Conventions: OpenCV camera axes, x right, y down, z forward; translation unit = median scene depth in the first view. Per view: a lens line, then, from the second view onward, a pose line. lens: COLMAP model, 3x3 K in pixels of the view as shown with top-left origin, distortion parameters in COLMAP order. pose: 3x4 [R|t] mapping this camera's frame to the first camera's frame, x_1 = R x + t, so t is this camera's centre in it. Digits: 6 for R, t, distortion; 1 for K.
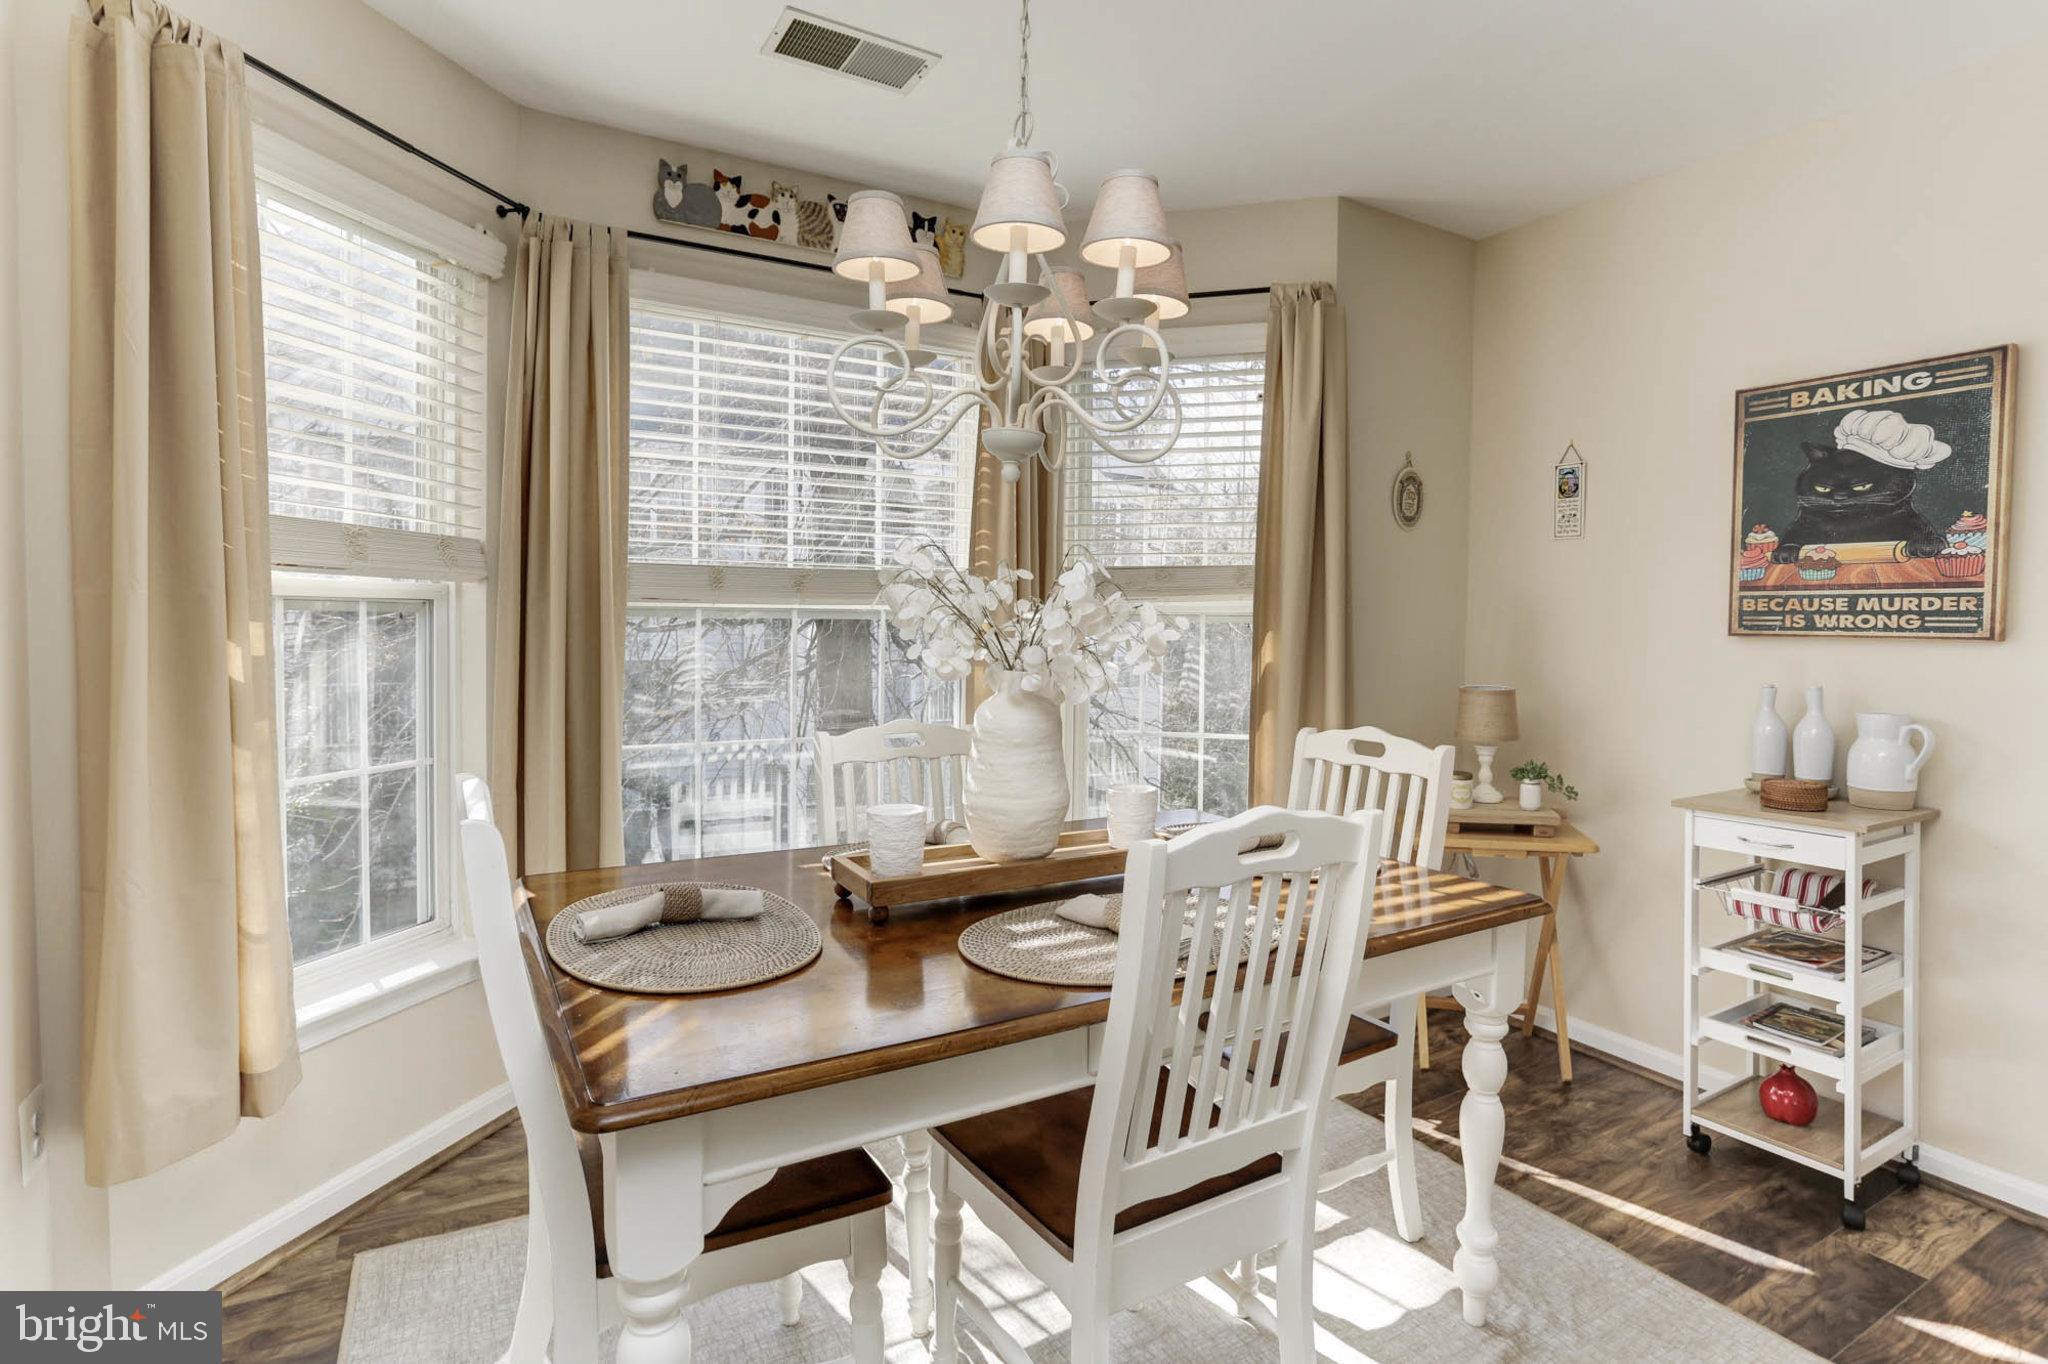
lens RADIAL K [[1018.9, 0, 1084.9], [0, 1018.9, 647.9], [0, 0, 1]] dist [-0.049497, 0.012398]
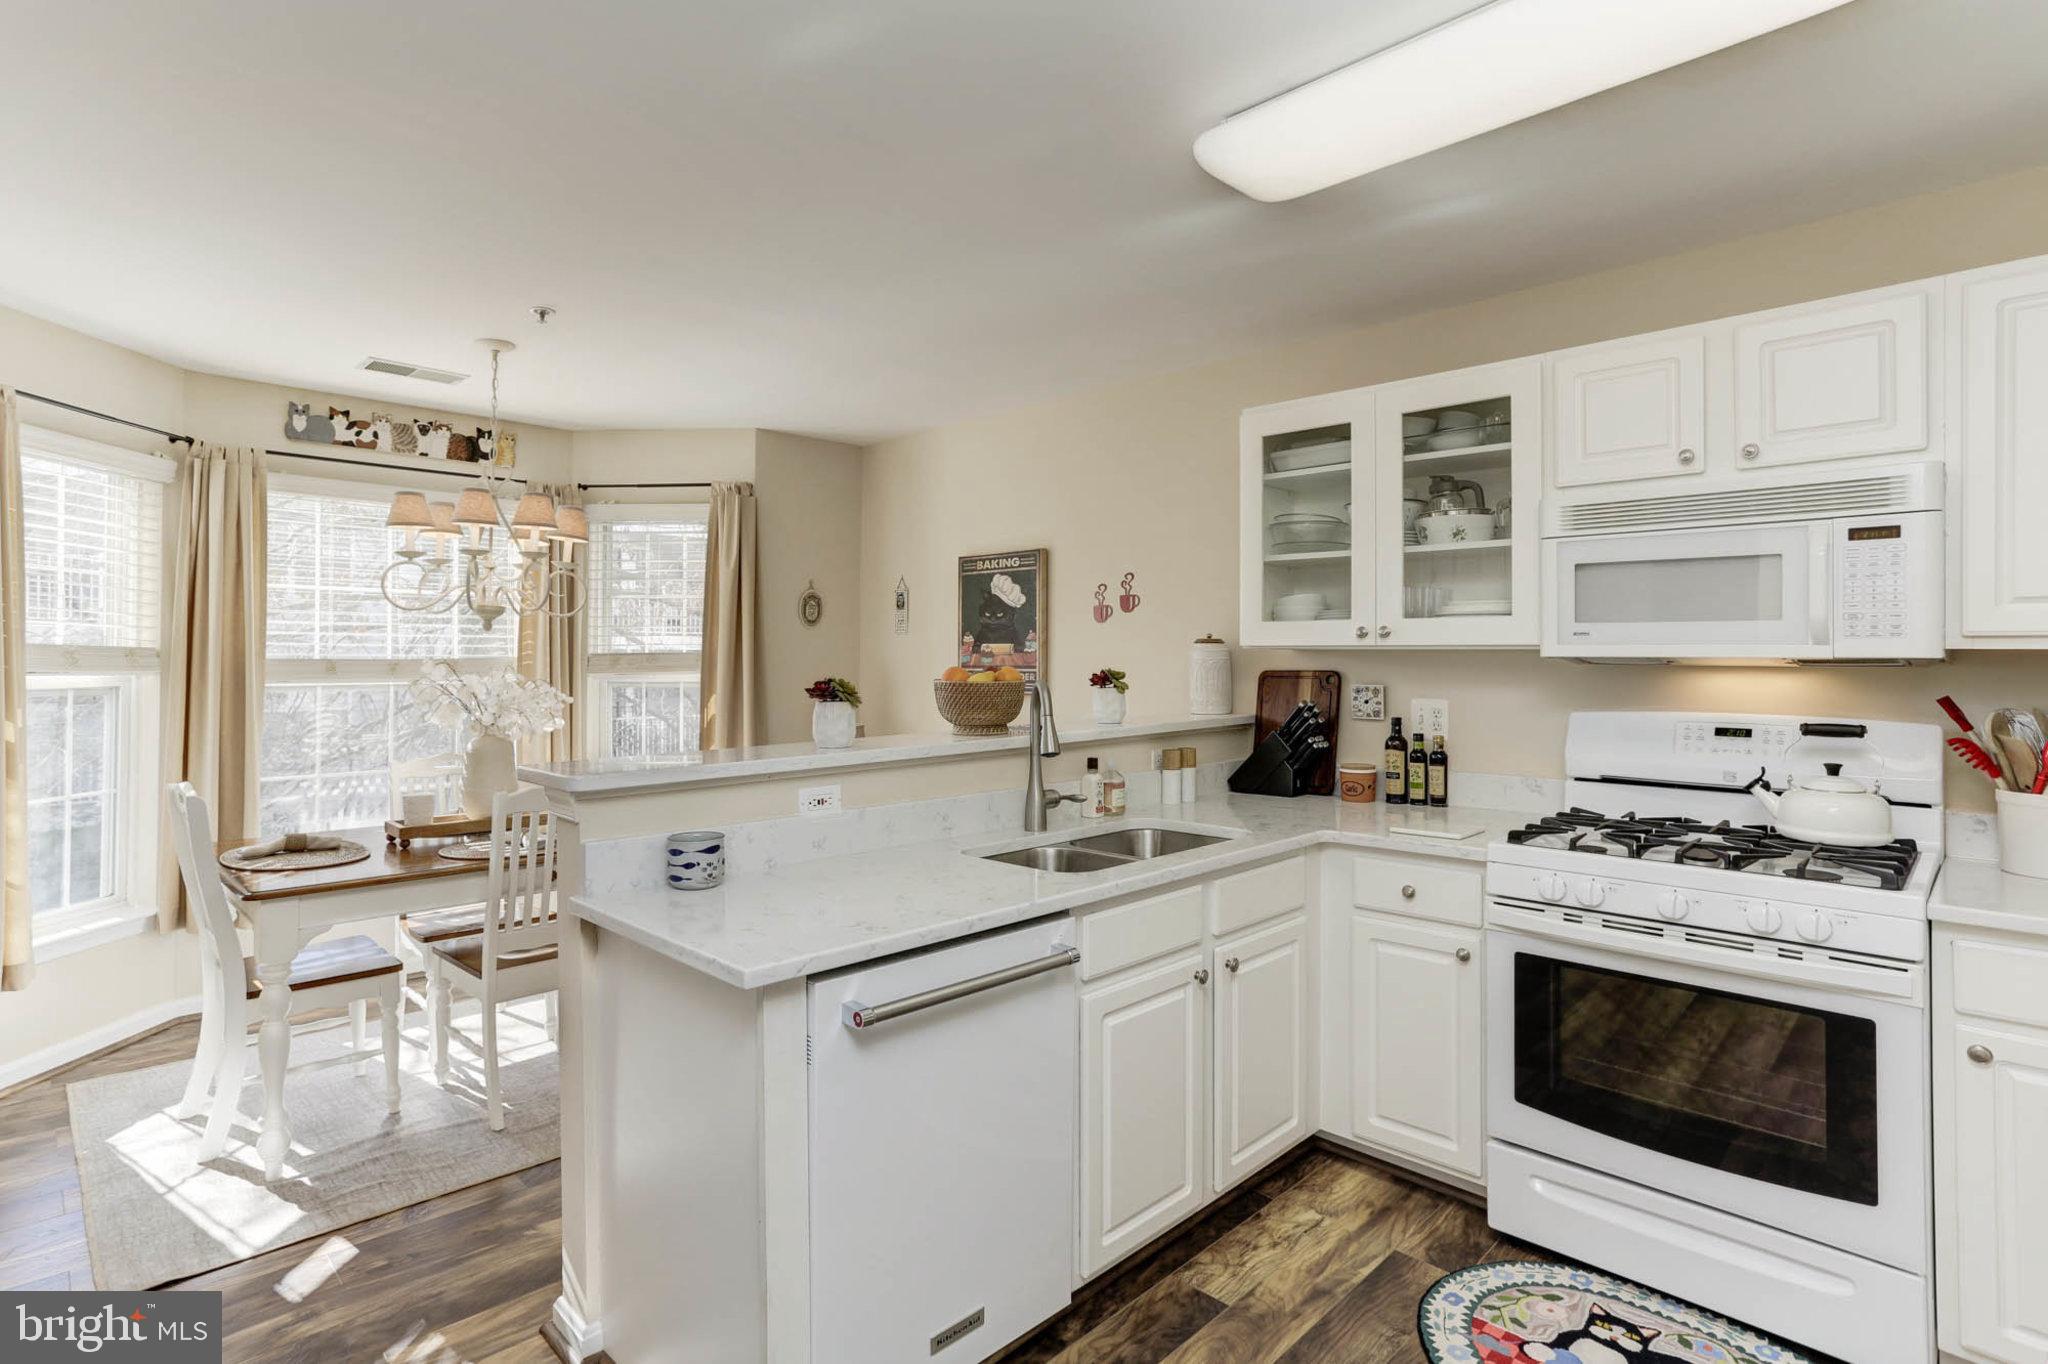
lens RADIAL K [[1033.8, 0, 1034.7], [0, 1033.8, 641.4], [0, 0, 1]] dist [-0.000838, 0.004109]
pose [[0.975870, -0.009356, 0.218154, 0.381573], [0.018966, 0.998938, -0.041995, -0.023742], [-0.217529, 0.045120, 0.975010, -0.872691]]
